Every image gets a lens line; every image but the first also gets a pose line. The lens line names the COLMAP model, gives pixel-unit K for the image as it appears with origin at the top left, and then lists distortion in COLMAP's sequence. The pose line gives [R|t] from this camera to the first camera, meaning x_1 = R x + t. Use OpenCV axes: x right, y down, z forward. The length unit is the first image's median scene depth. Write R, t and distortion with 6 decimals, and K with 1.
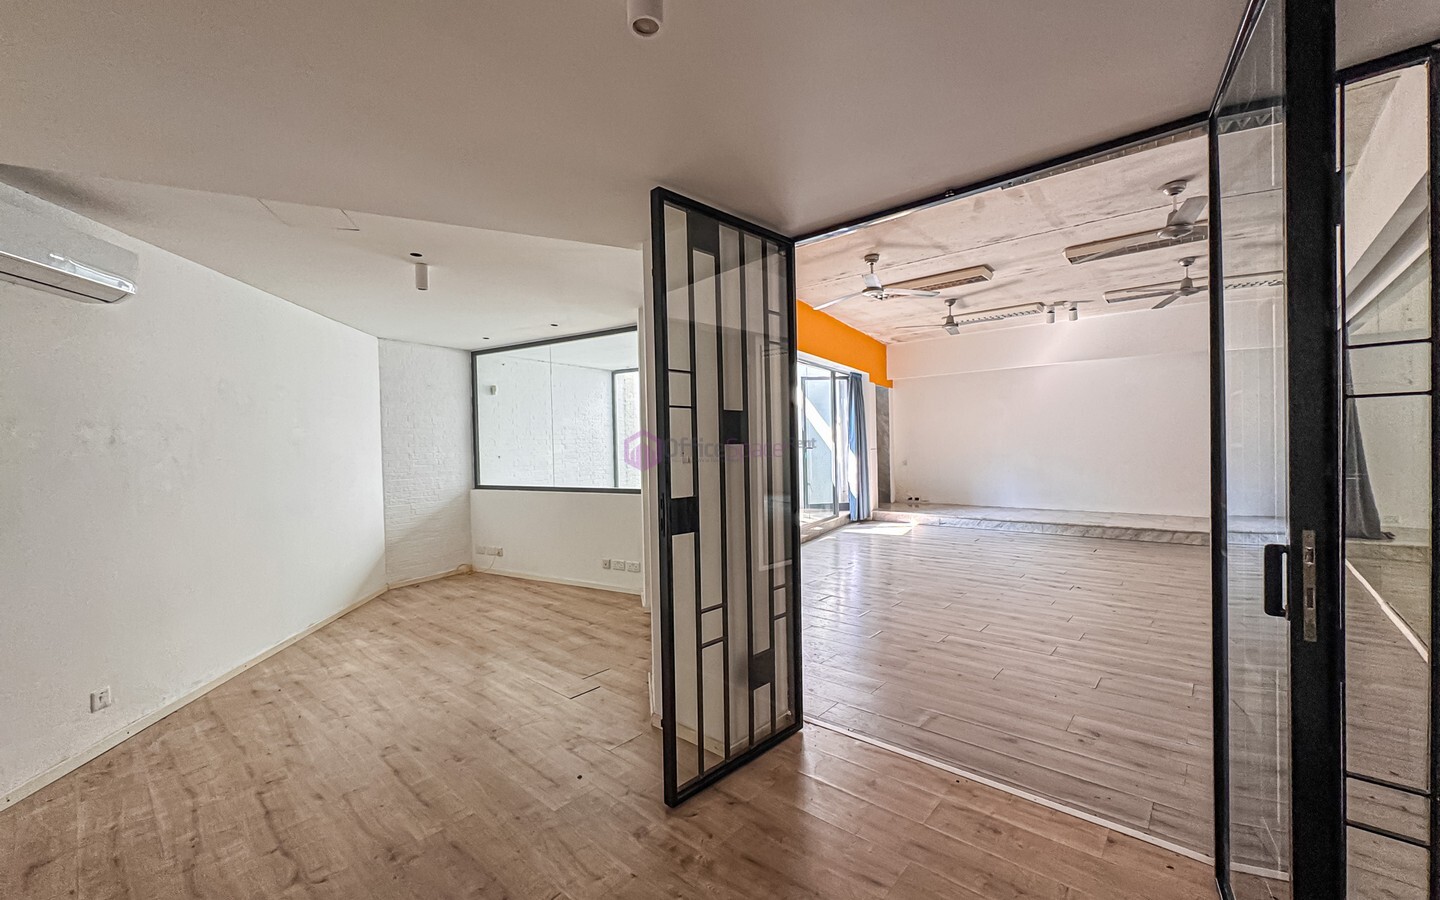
lens RADIAL K [[575.6, 0, 722.6], [0, 575.6, 451.7], [0, 0, 1]] dist [-0.001152, 0.000076]
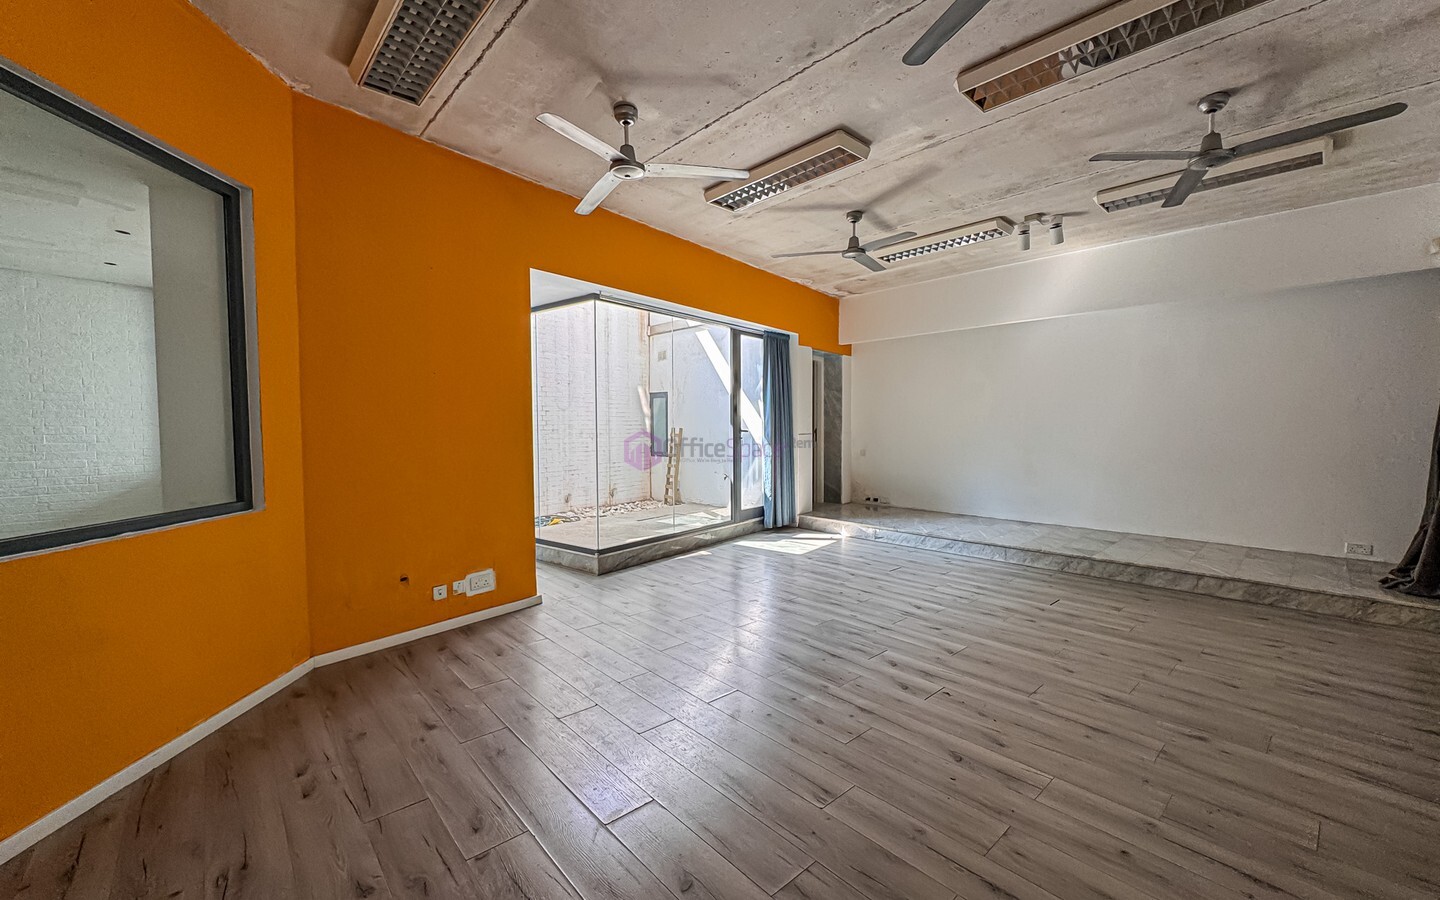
lens RADIAL K [[575.6, 0, 722.6], [0, 575.6, 451.7], [0, 0, 1]] dist [-0.001152, 0.000076]
pose [[0.992222, 0.024046, -0.122138, 0.330611], [-0.020088, 0.999236, 0.033536, -0.006079], [0.122851, -0.030822, 0.991946, 0.308036]]
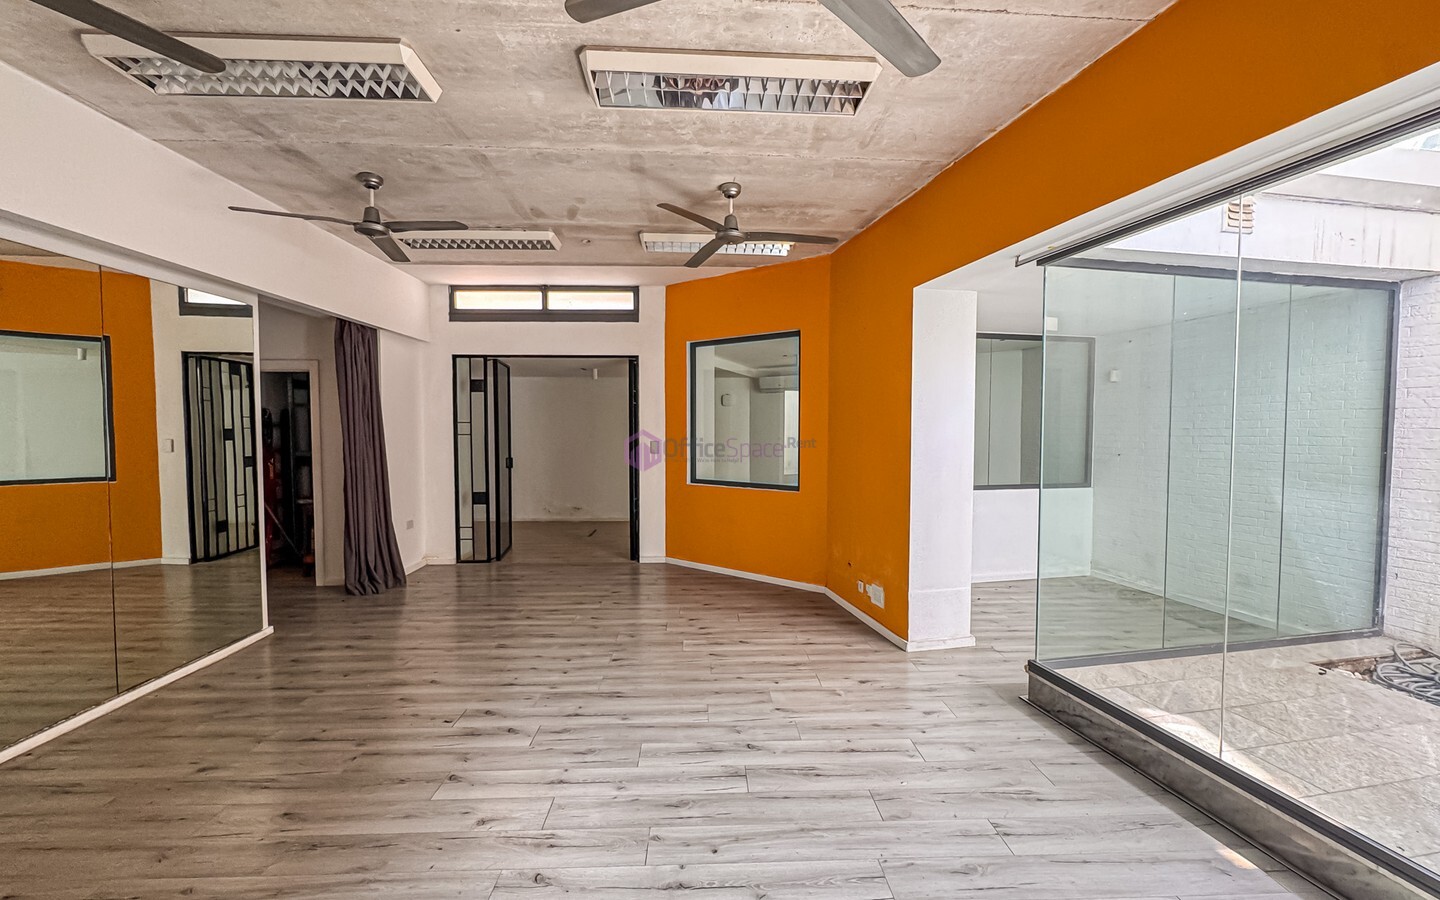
lens RADIAL K [[587.8, 0, 724.0], [0, 587.8, 453.2], [0, 0, 1]] dist [-0.001981, 0.000166]
pose [[-0.728665, 0.051449, -0.682935, 0.572778], [0.005835, 0.997605, 0.068929, -0.053305], [0.684845, 0.046241, -0.727220, 1.146477]]
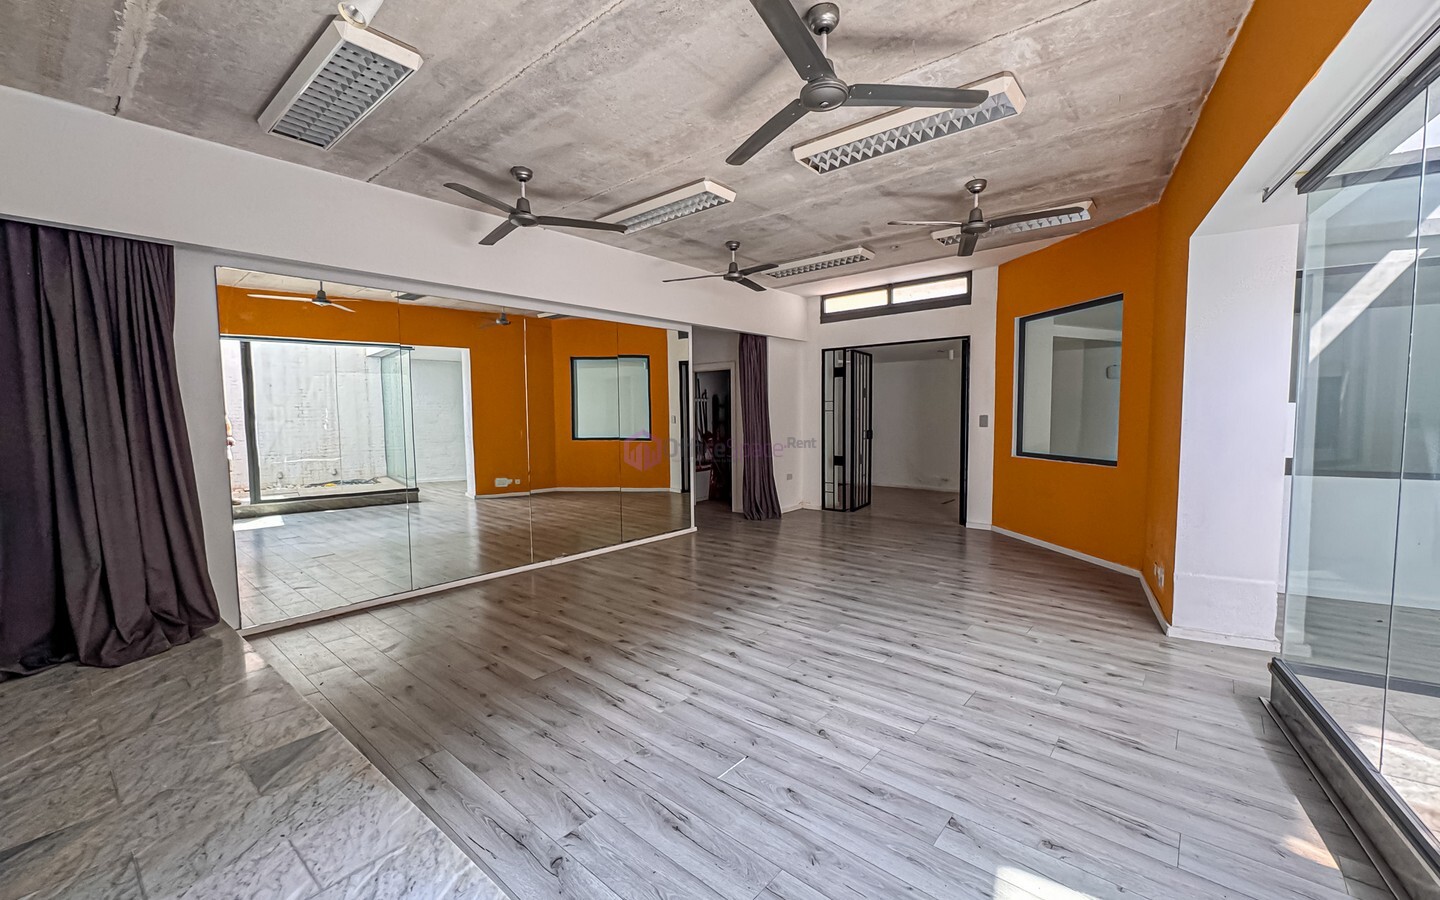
lens RADIAL K [[575.6, 0, 722.6], [0, 575.6, 451.7], [0, 0, 1]] dist [-0.001152, 0.000076]
pose [[-0.999461, 0.032616, -0.003824, 0.462721], [0.032196, 0.996148, 0.081559, -0.040928], [0.006469, 0.081392, -0.996661, 1.355811]]
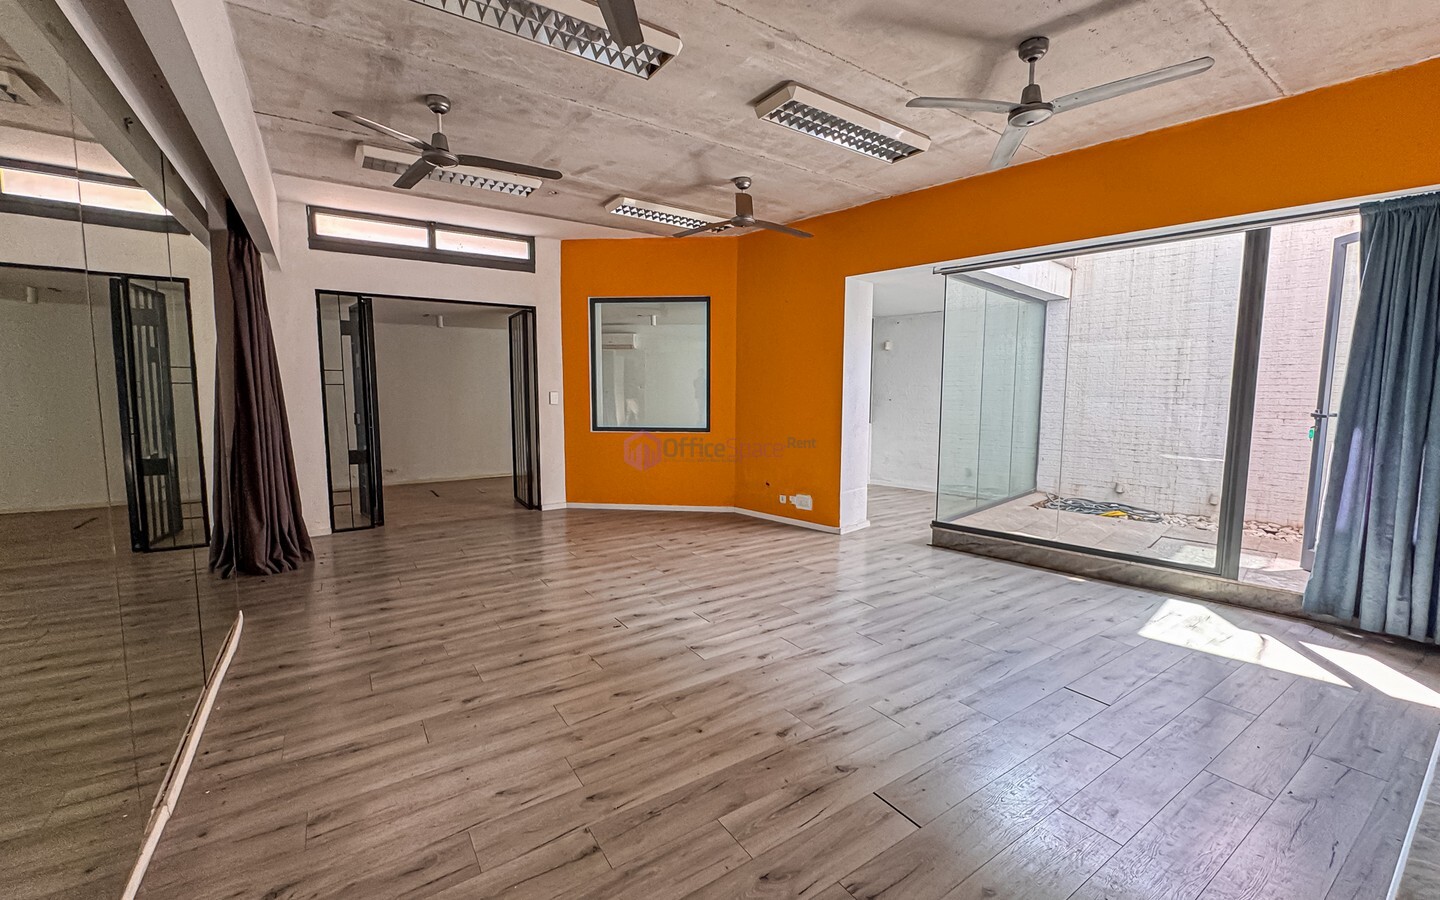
lens RADIAL K [[582.9, 0, 720.0], [0, 582.9, 450.0], [0, 0, 1]] dist [-0.001977, -0.000059]
pose [[-0.262199, 0.121598, -0.957322, 0.861994], [-0.010118, 0.991628, 0.128727, -0.040575], [0.964961, 0.043438, -0.258774, 0.911395]]
